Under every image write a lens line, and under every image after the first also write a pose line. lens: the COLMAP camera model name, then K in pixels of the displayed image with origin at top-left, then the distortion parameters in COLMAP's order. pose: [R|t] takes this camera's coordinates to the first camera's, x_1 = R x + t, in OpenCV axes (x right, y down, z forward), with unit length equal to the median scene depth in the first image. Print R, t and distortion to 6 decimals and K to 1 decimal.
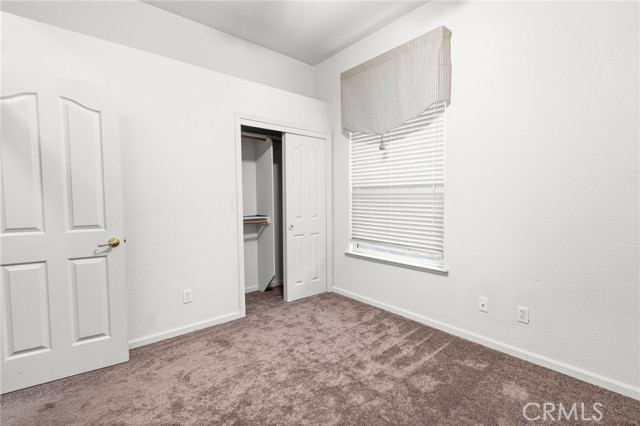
lens RADIAL K [[290.3, 0, 317.3], [0, 290.3, 214.9], [0, 0, 1]] dist [0.003513, 0.000539]
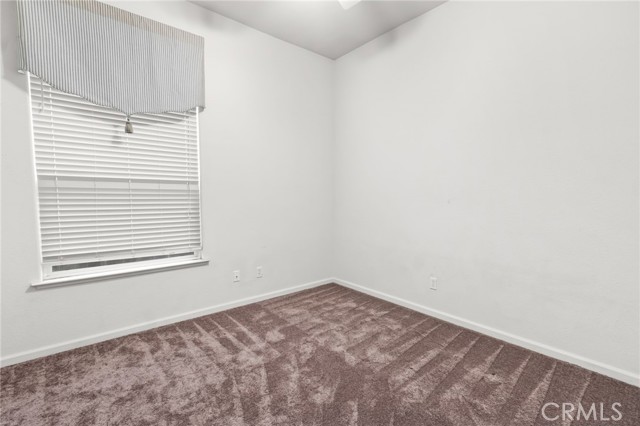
lens RADIAL K [[290.3, 0, 317.3], [0, 290.3, 214.9], [0, 0, 1]] dist [0.003513, 0.000539]
pose [[0.007369, -0.063227, 0.997972, -0.632561], [0.053804, 0.996578, 0.062741, -0.027161], [-0.998524, 0.053232, 0.010746, 0.535973]]
